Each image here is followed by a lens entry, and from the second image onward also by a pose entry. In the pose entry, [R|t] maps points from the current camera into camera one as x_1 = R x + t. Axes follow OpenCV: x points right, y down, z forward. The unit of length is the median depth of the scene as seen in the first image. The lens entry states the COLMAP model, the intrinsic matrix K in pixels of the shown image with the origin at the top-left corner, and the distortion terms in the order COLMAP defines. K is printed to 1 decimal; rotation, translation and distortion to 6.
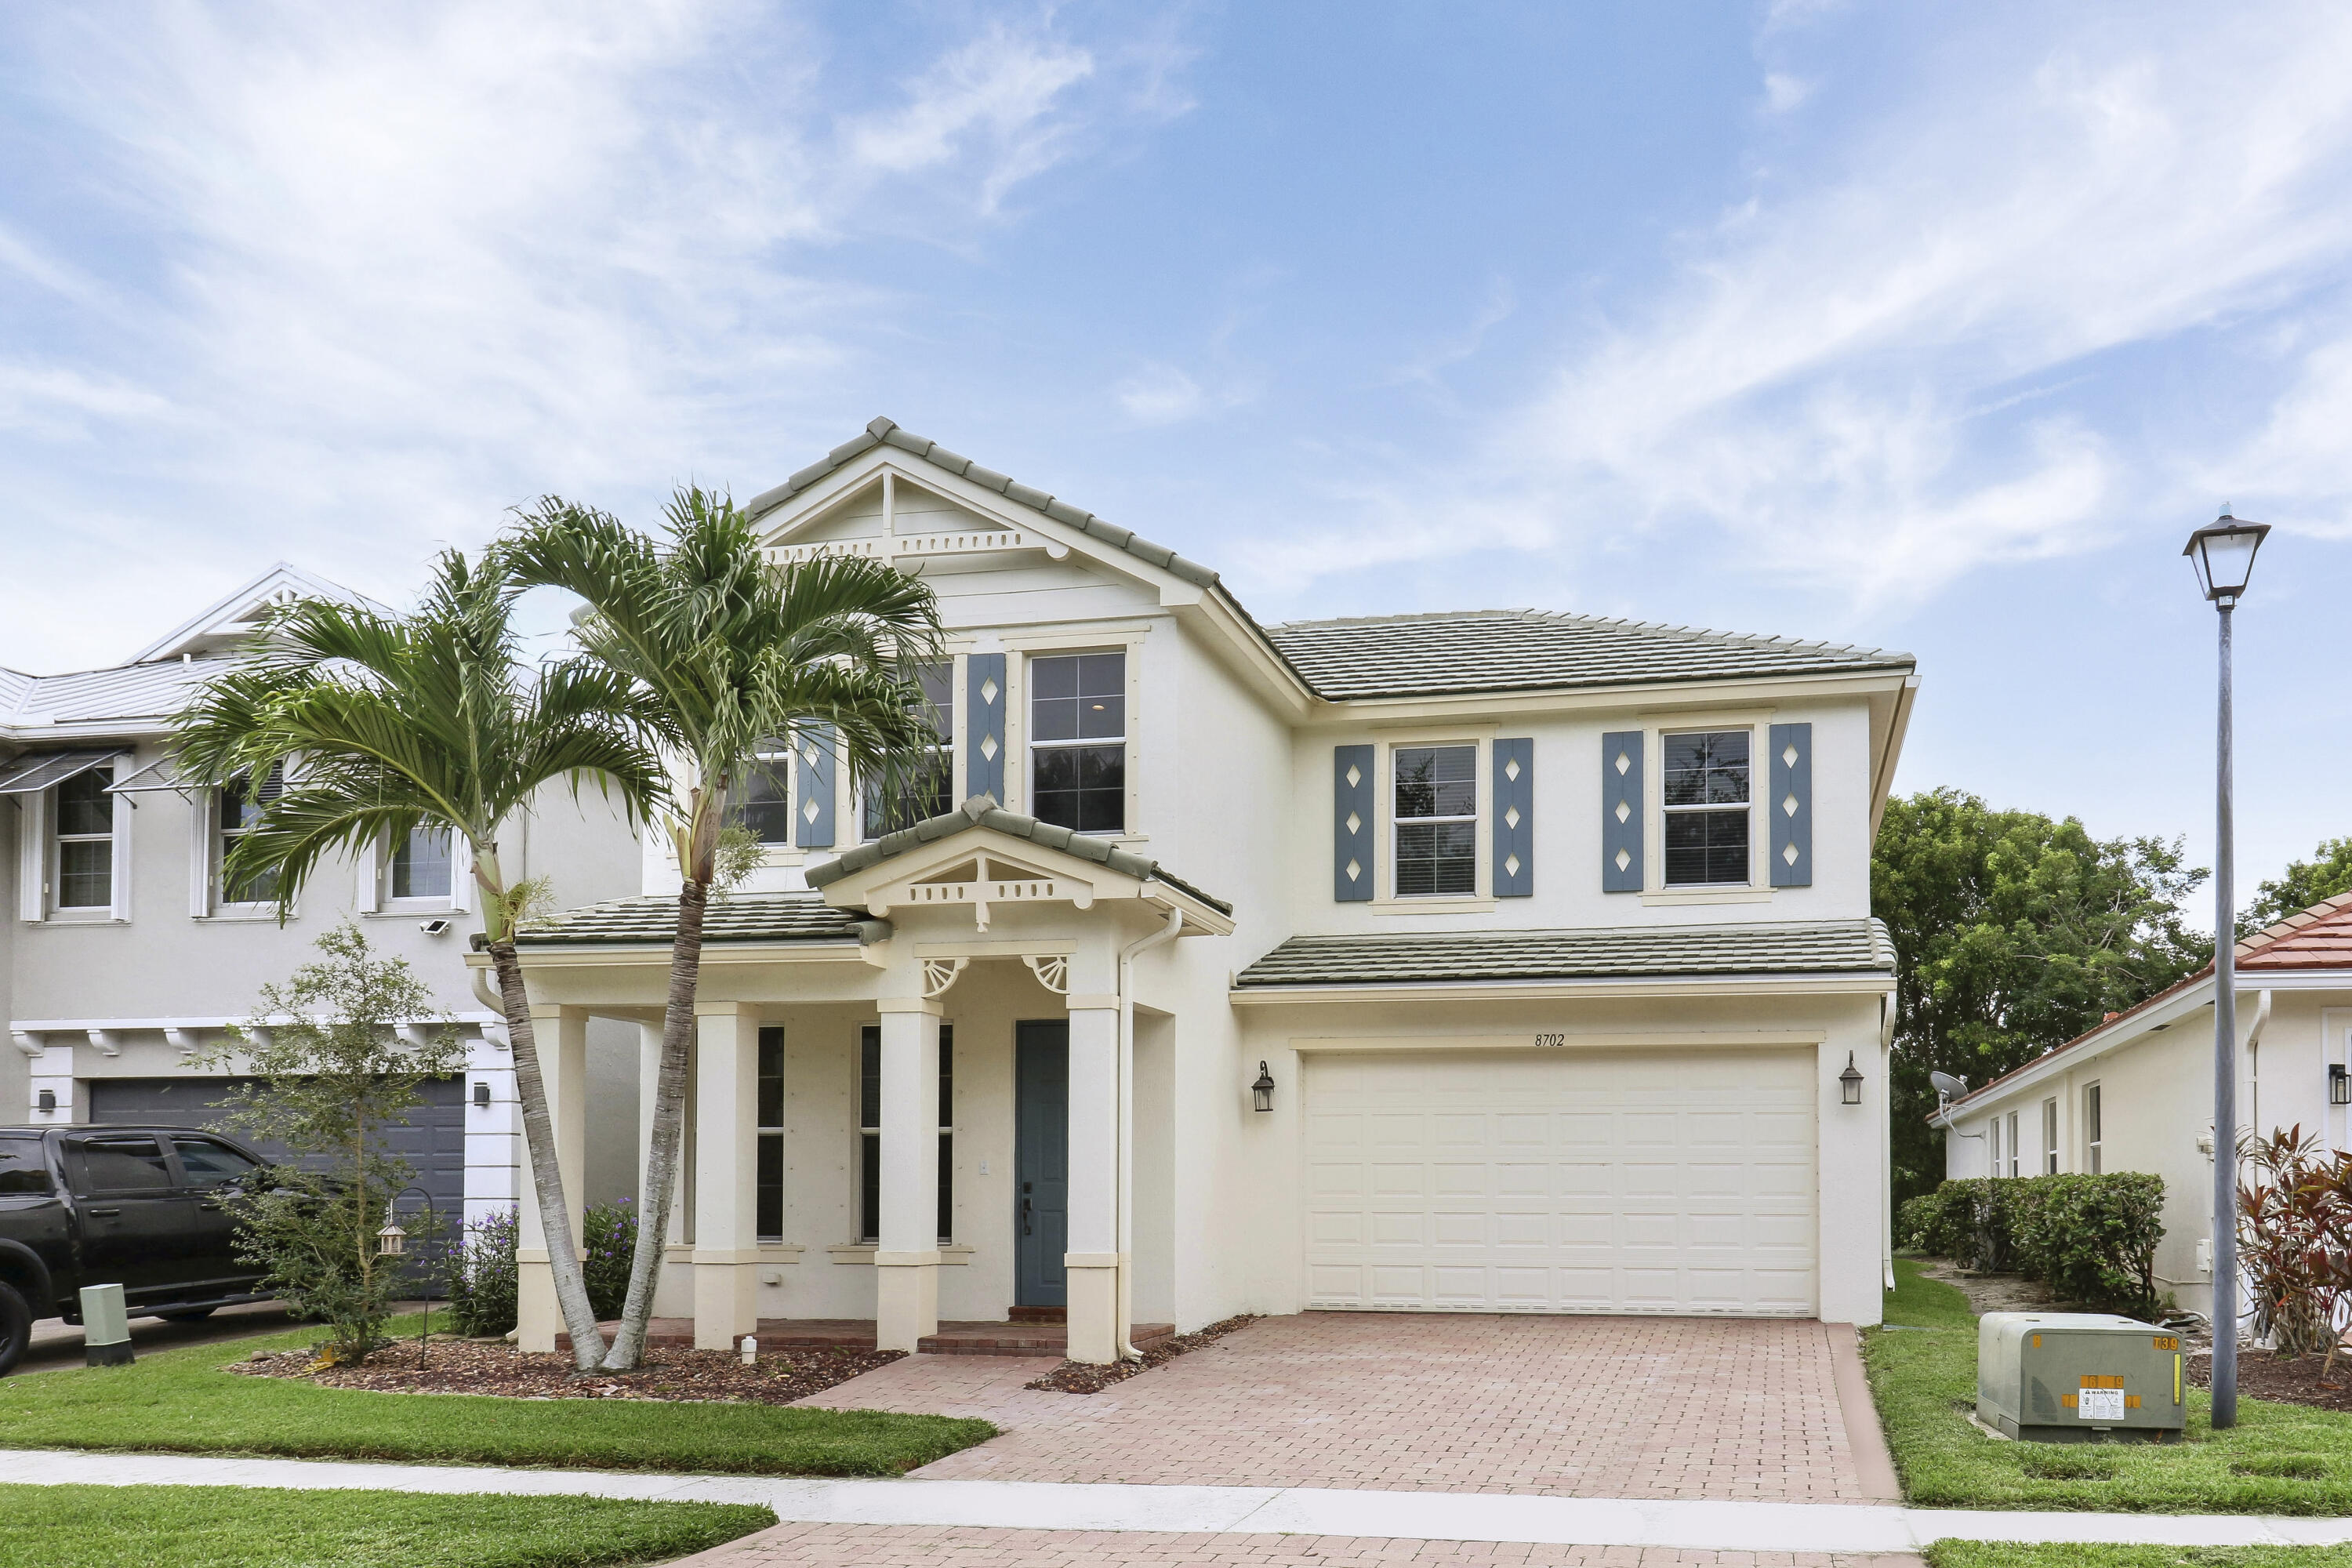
lens RADIAL K [[2213.8, 0, 1176.0], [0, 2213.8, 784.0], [0, 0, 1]] dist [-0.019540, 0.018579]
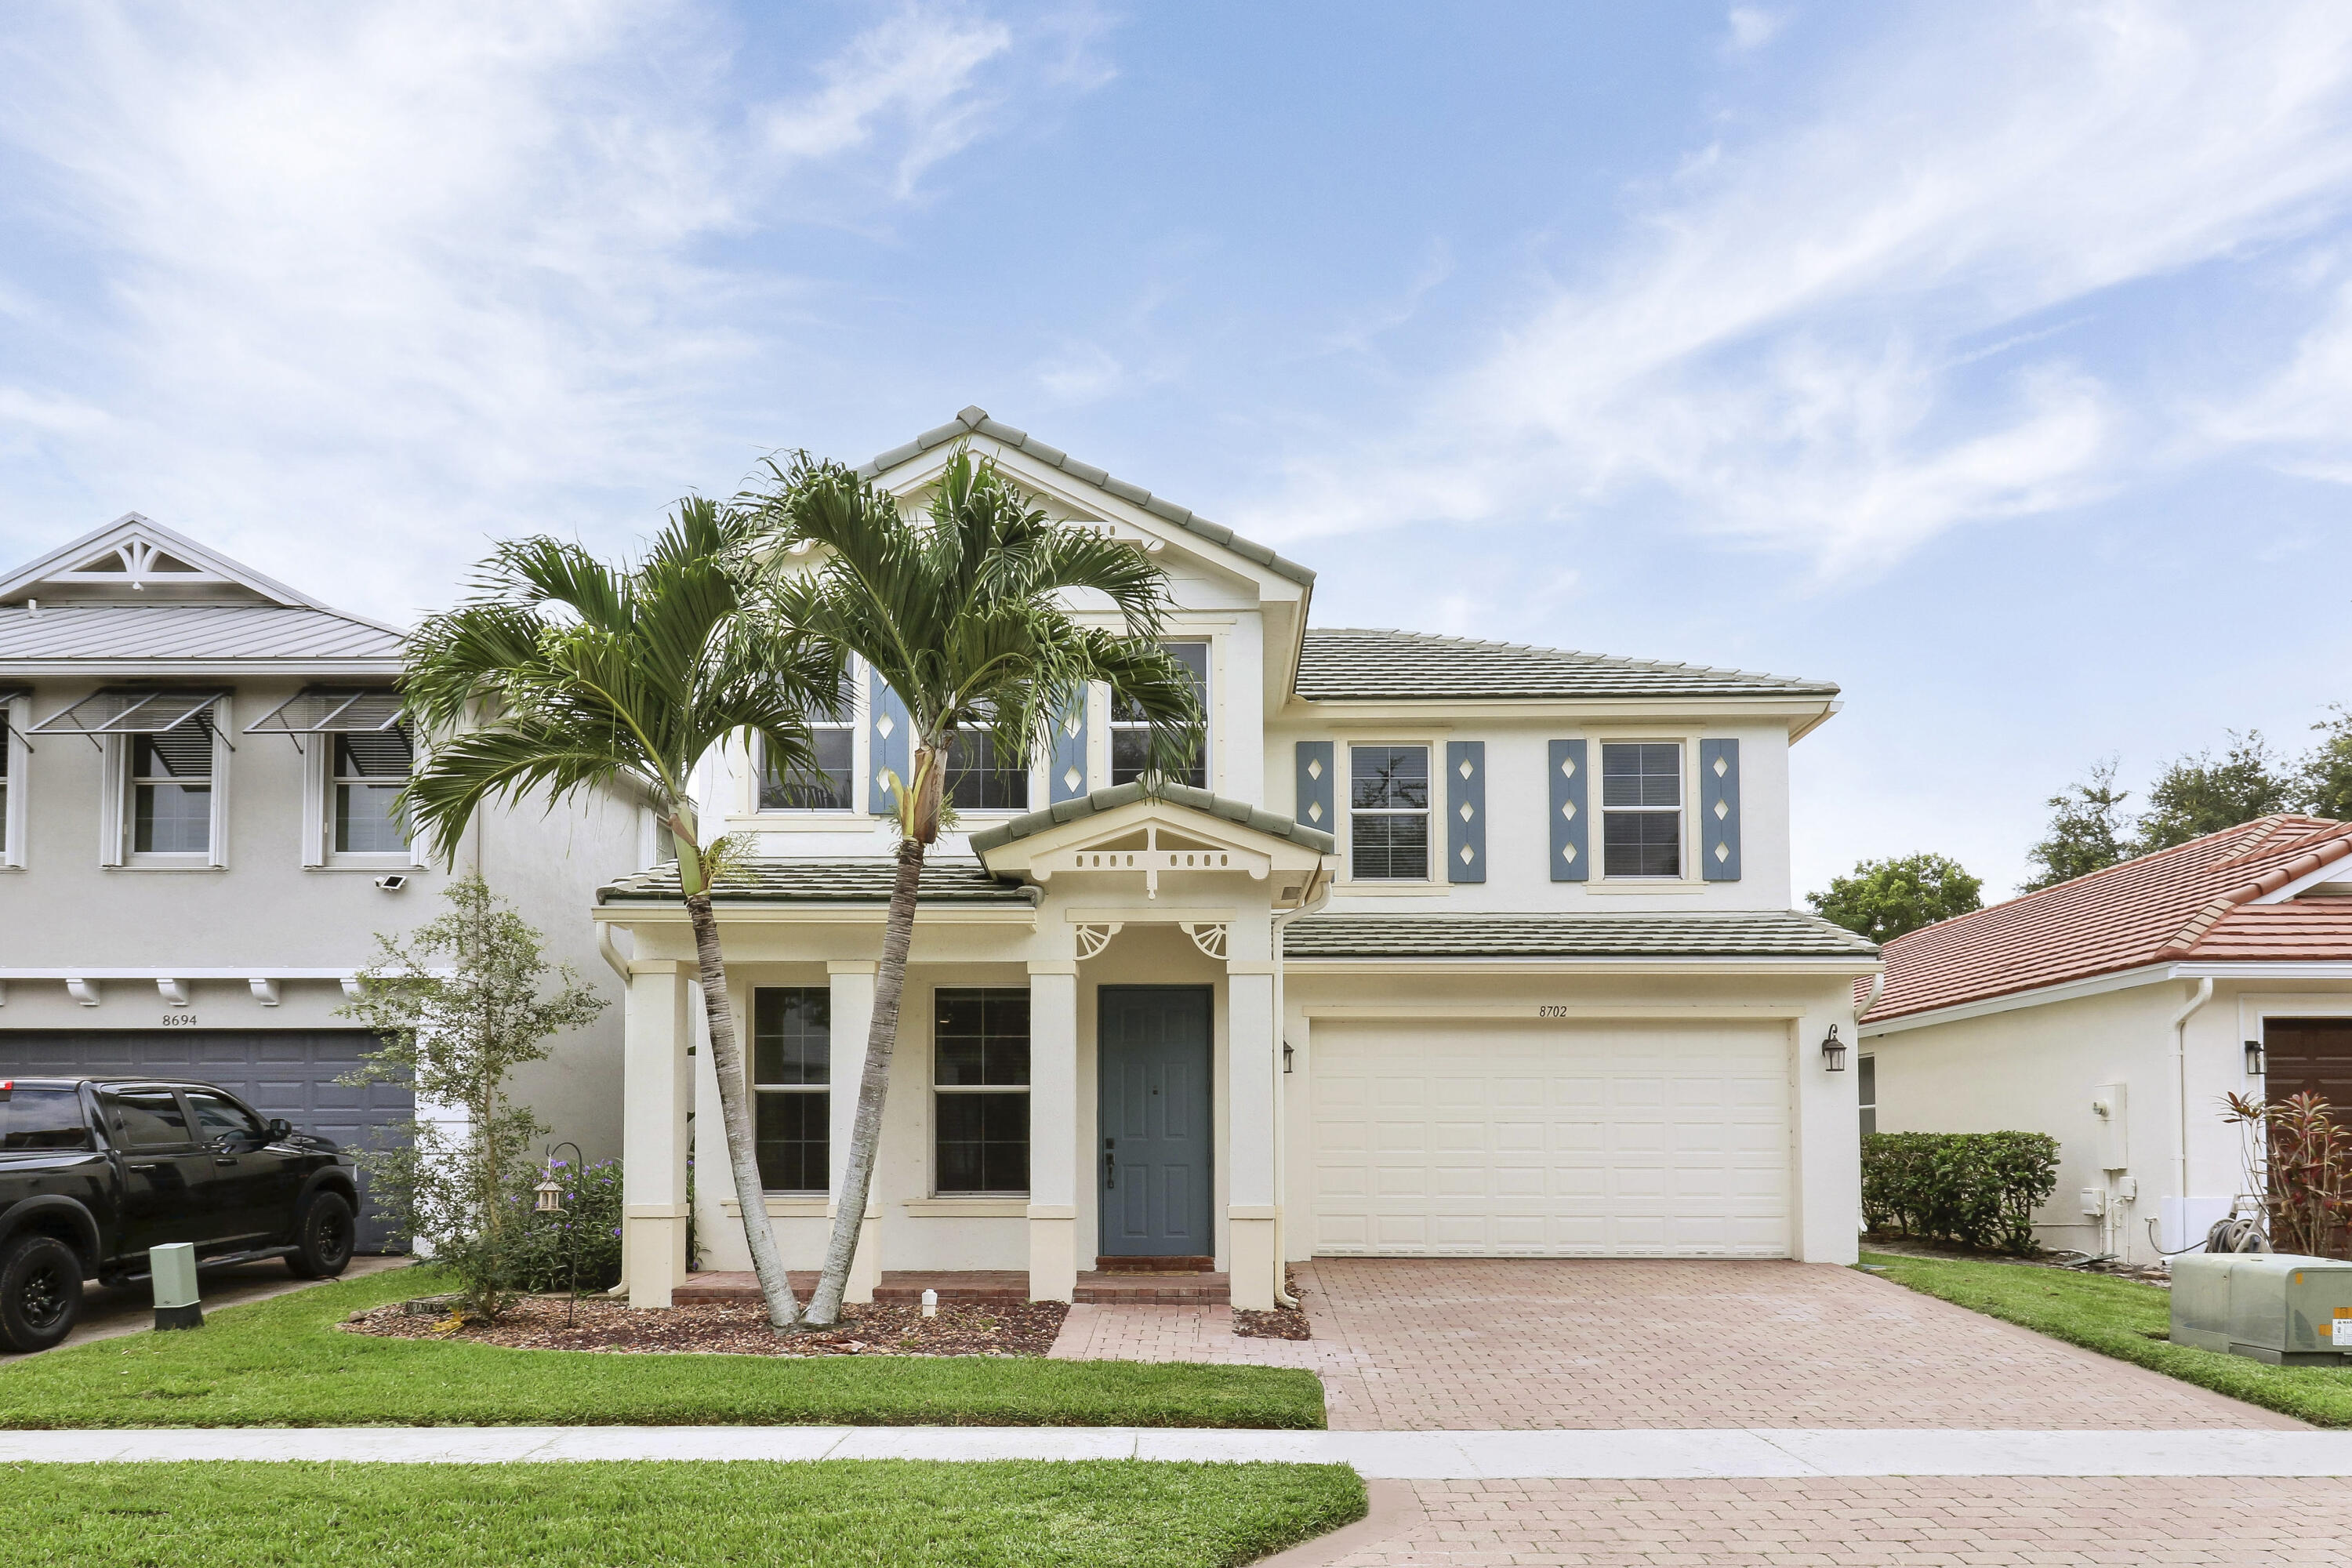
lens RADIAL K [[1950.7, 0, 1176.0], [0, 1950.7, 784.0], [0, 0, 1]] dist [-0.003403, -0.013317]
pose [[0.977055, 0.039887, 0.209218, -0.230819], [-0.039506, 0.999201, -0.006001, 0.014956], [-0.209290, -0.002402, 0.977851, 0.080237]]
